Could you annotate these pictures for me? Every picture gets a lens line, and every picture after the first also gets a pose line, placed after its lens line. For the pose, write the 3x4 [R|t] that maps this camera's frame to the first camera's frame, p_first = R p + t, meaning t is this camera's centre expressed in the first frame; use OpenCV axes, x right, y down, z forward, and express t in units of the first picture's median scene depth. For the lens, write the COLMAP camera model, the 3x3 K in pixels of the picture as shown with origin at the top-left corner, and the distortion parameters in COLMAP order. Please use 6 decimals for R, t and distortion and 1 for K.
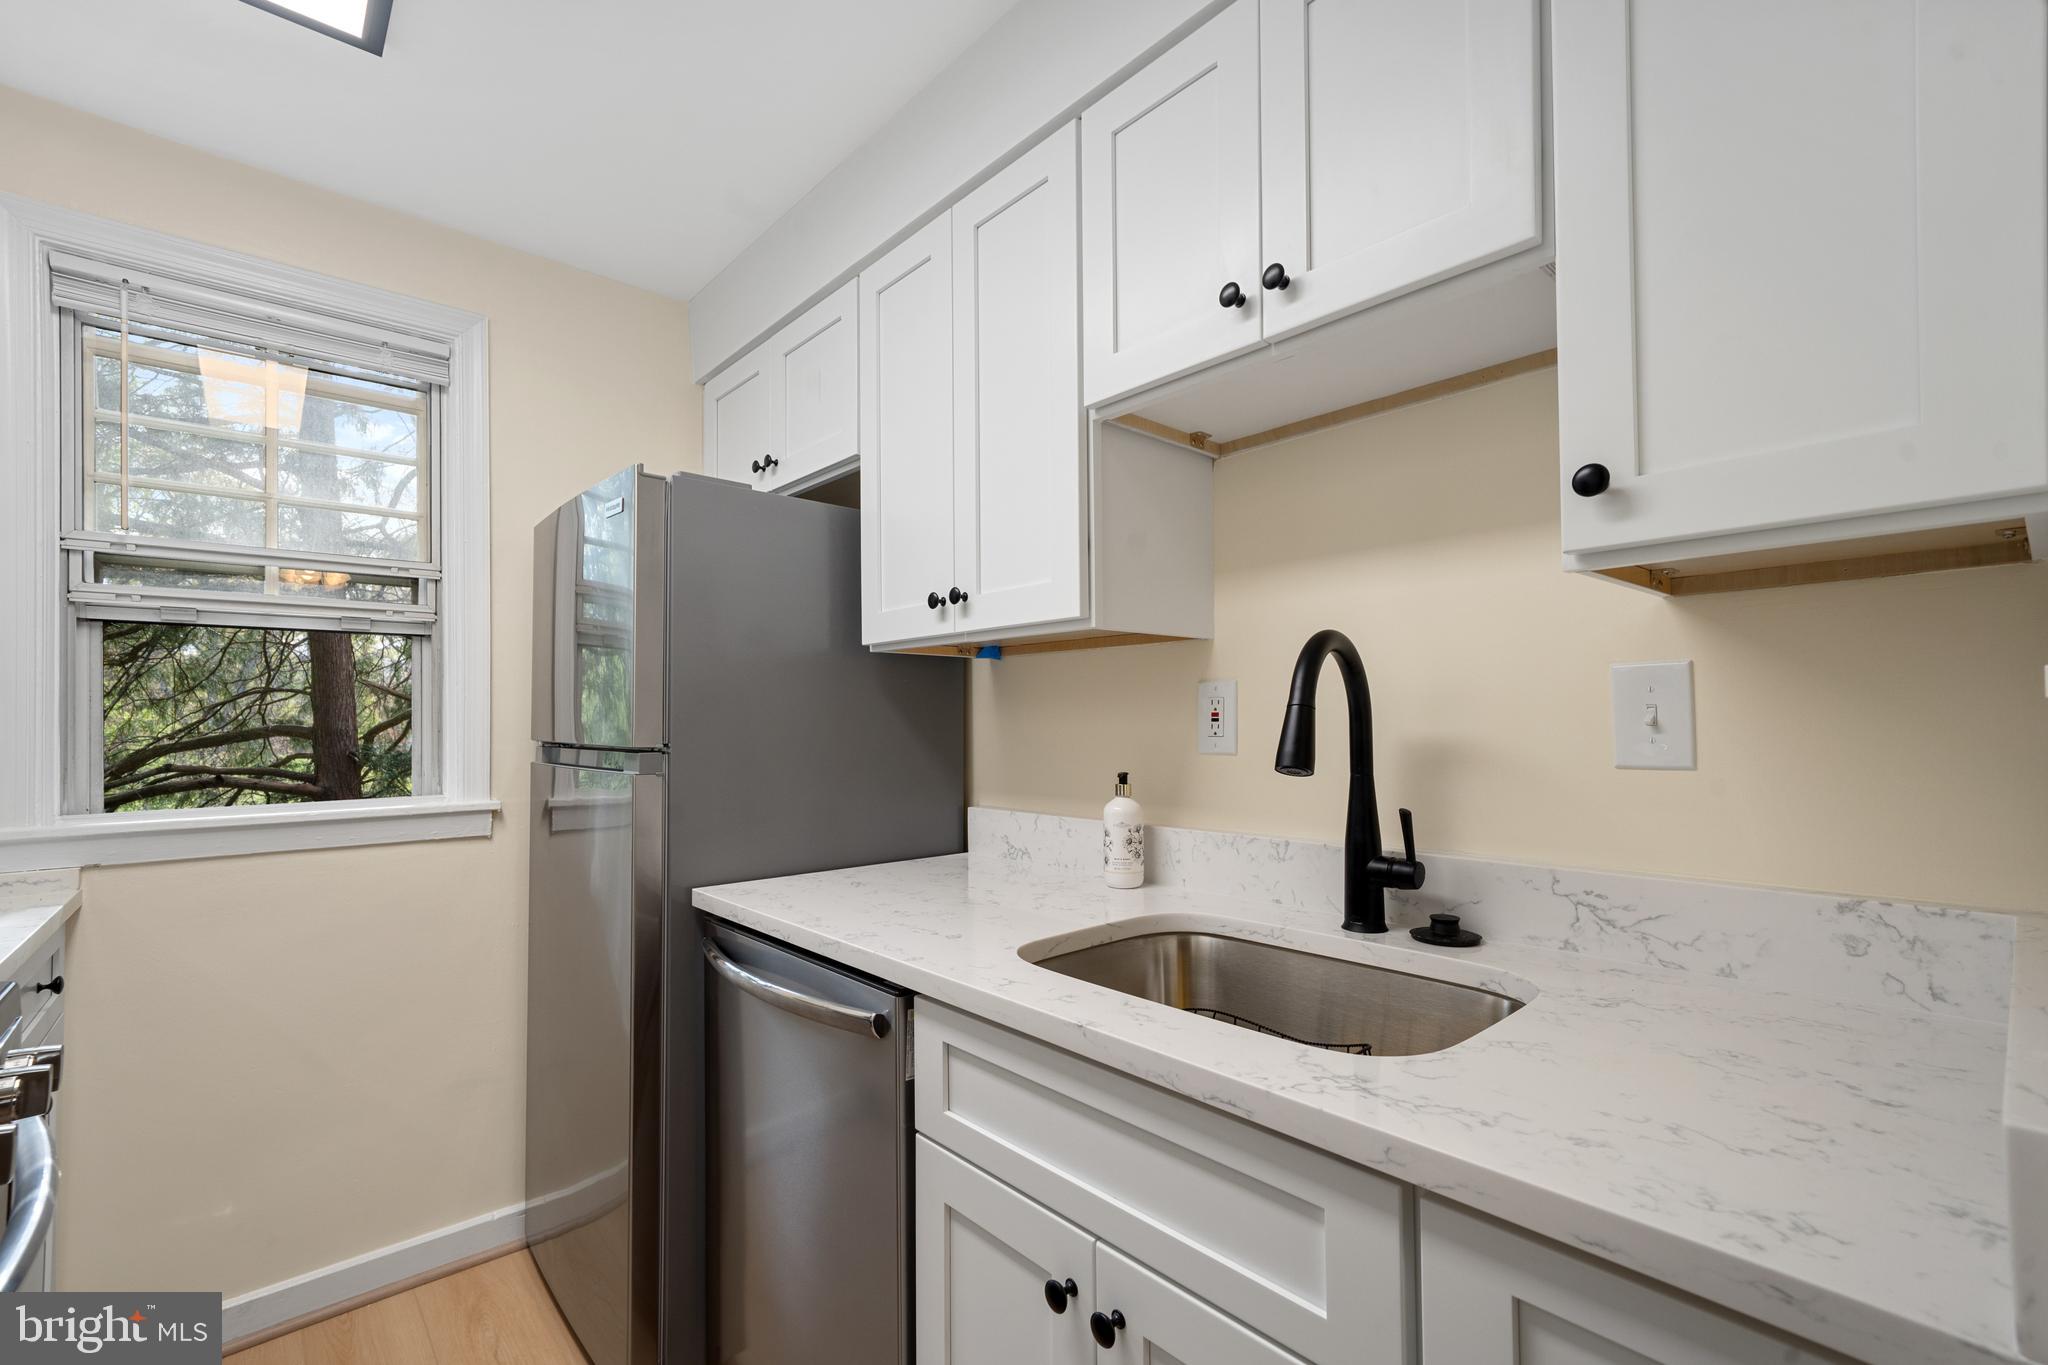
lens RADIAL K [[871.5, 0, 1021.1], [0, 871.5, 708.5], [0, 0, 1]] dist [0.001068, 0.000844]
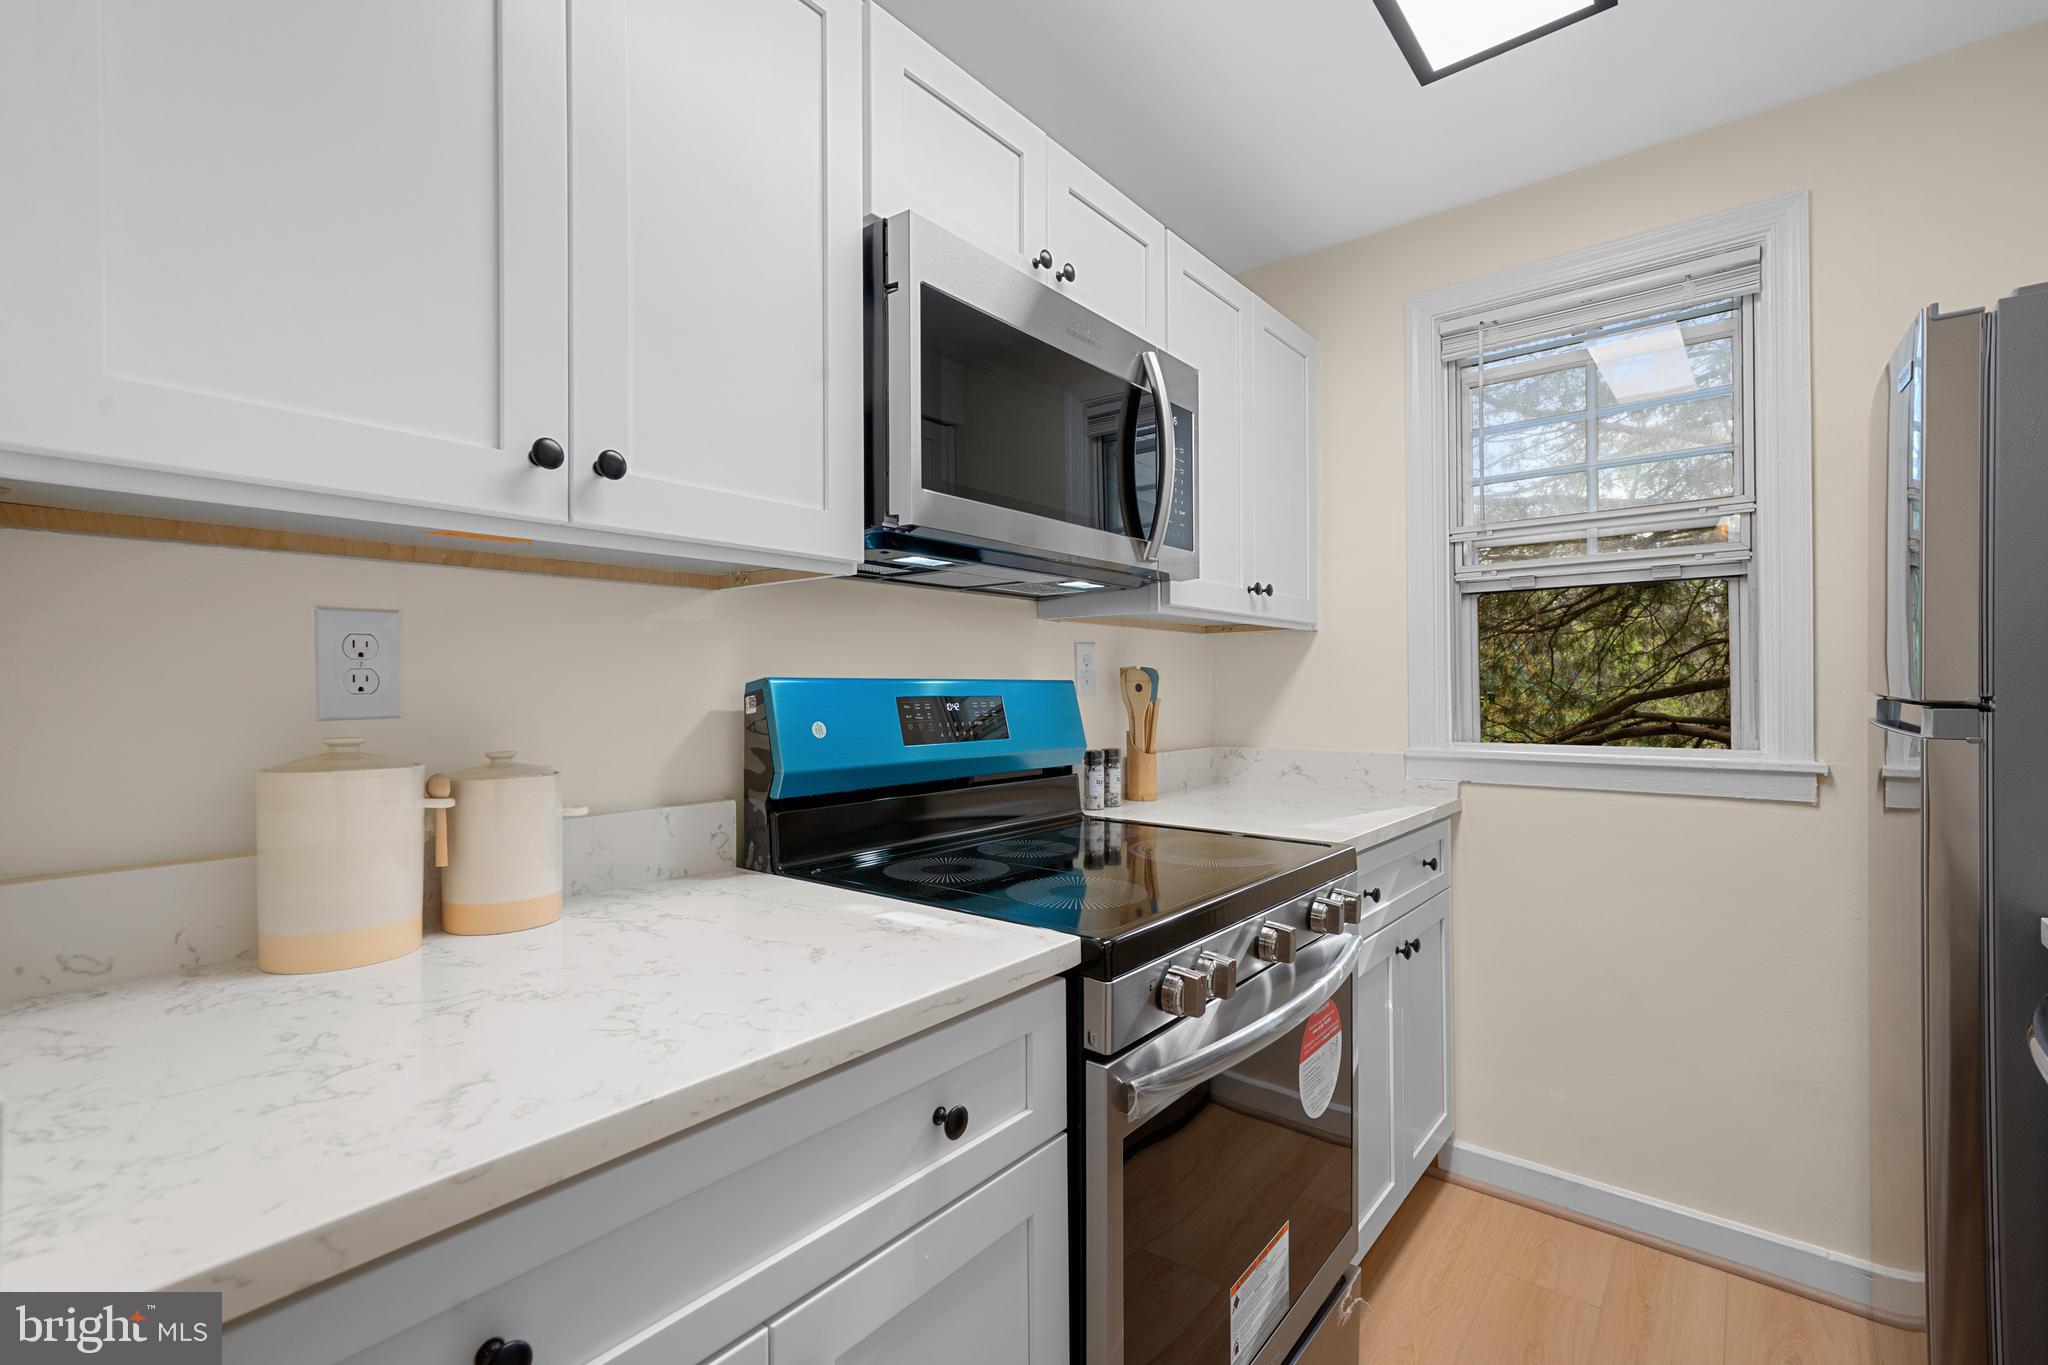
lens RADIAL K [[901.4, 0, 1024.0], [0, 901.4, 682.5], [0, 0, 1]] dist [0.002761, 0.000971]
pose [[0.165753, 0.003879, -0.986160, 0.160262], [0.021196, 0.999747, 0.007495, 0.007364], [0.985940, -0.022145, 0.165629, 0.124865]]
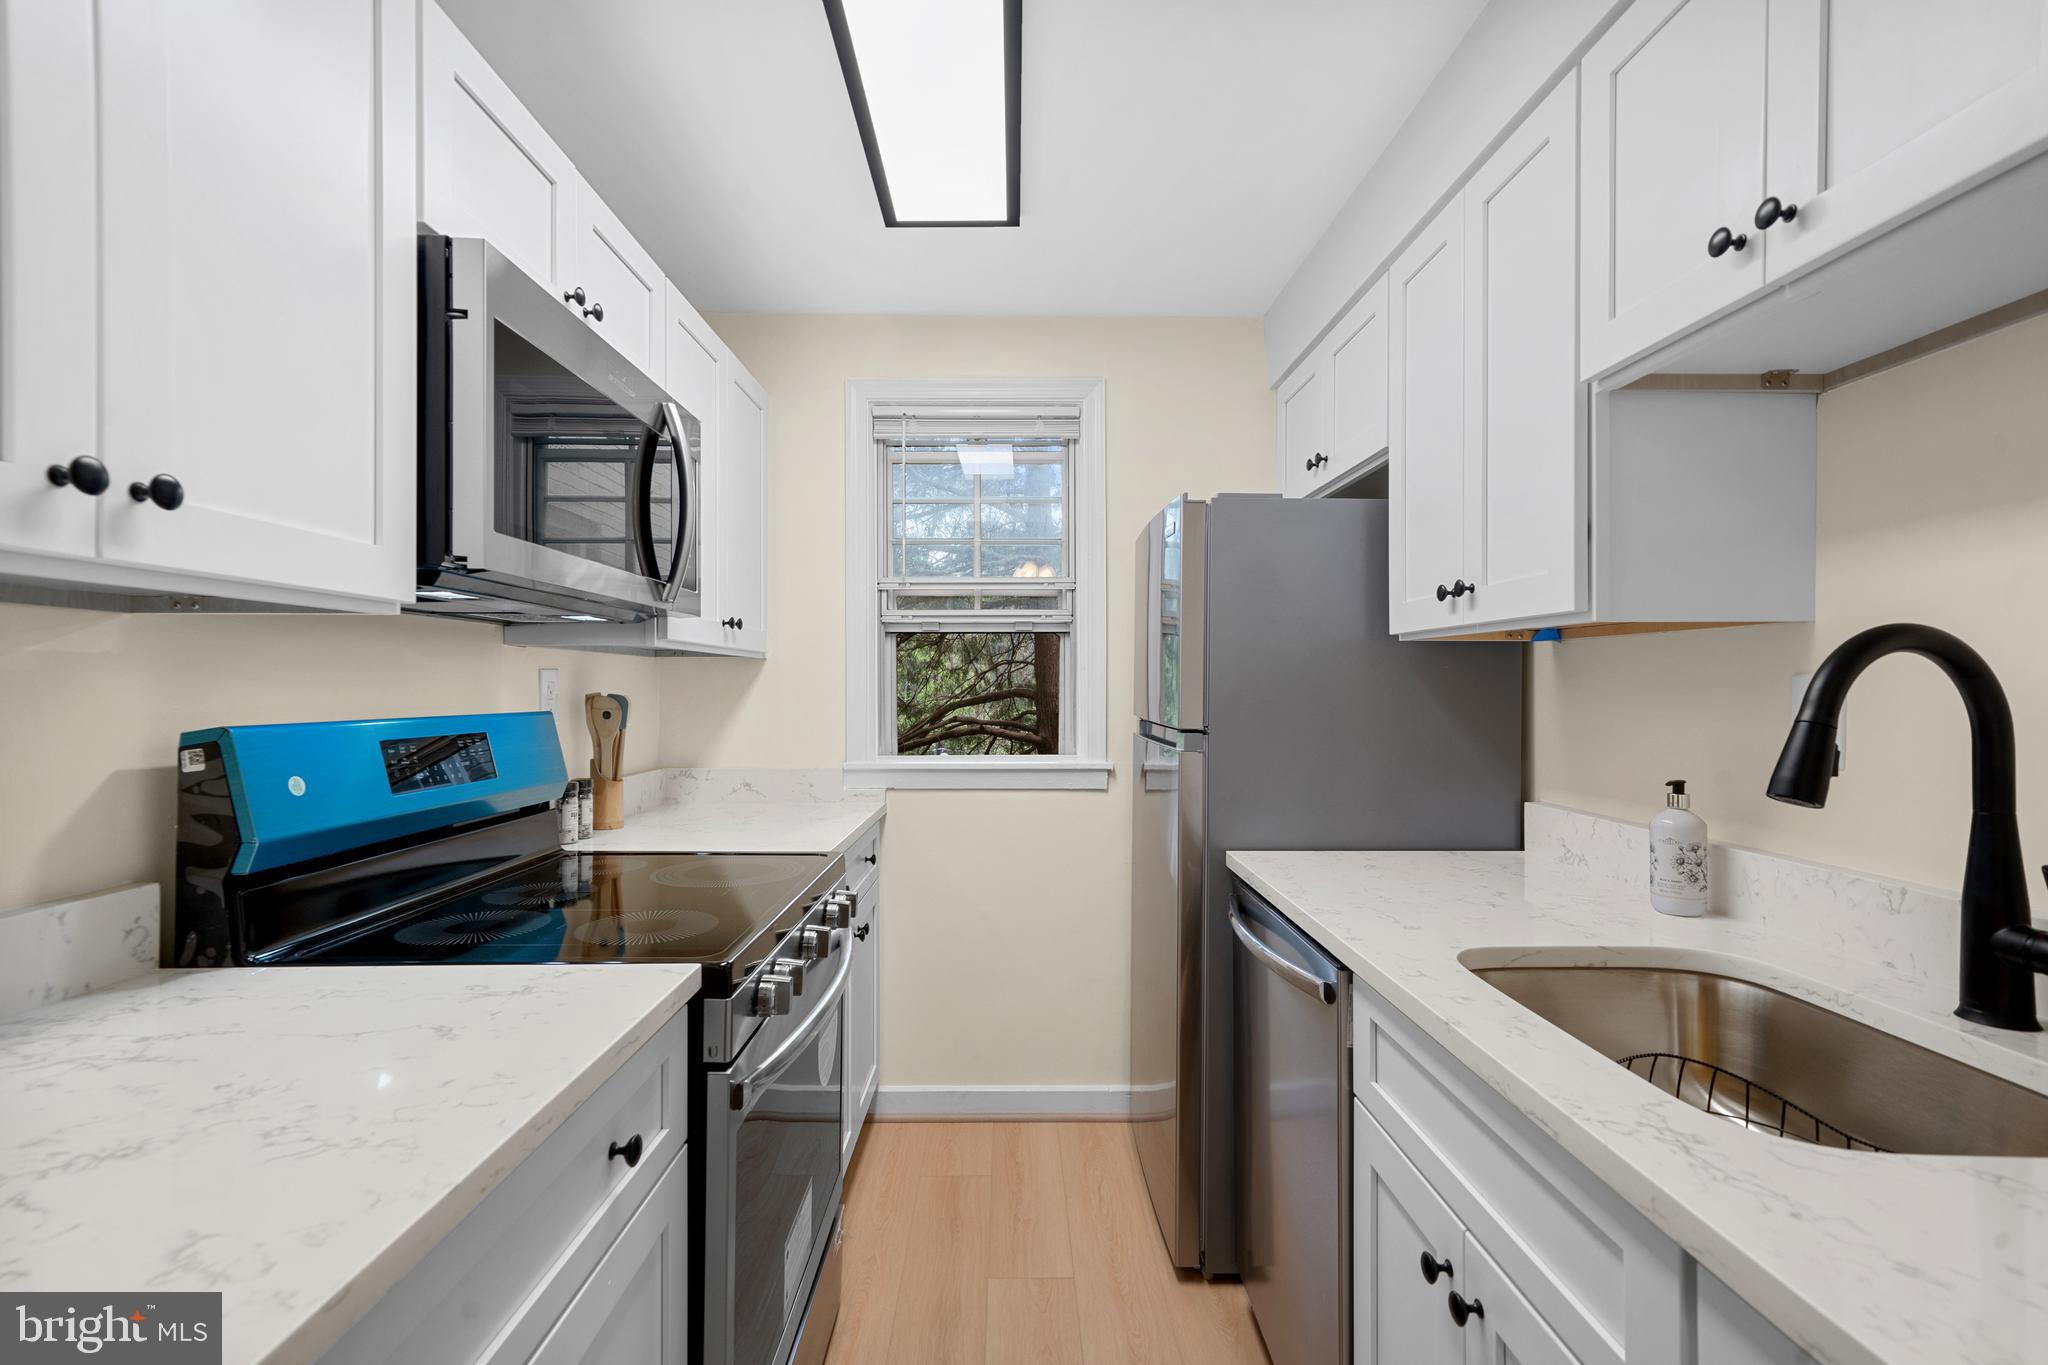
lens RADIAL K [[901.4, 0, 1024.0], [0, 901.4, 682.5], [0, 0, 1]] dist [0.002761, 0.000971]
pose [[0.756673, 0.006138, -0.653764, 0.194315], [0.003563, 0.999902, 0.013511, -0.034154], [0.653784, -0.012553, 0.756577, -0.083580]]
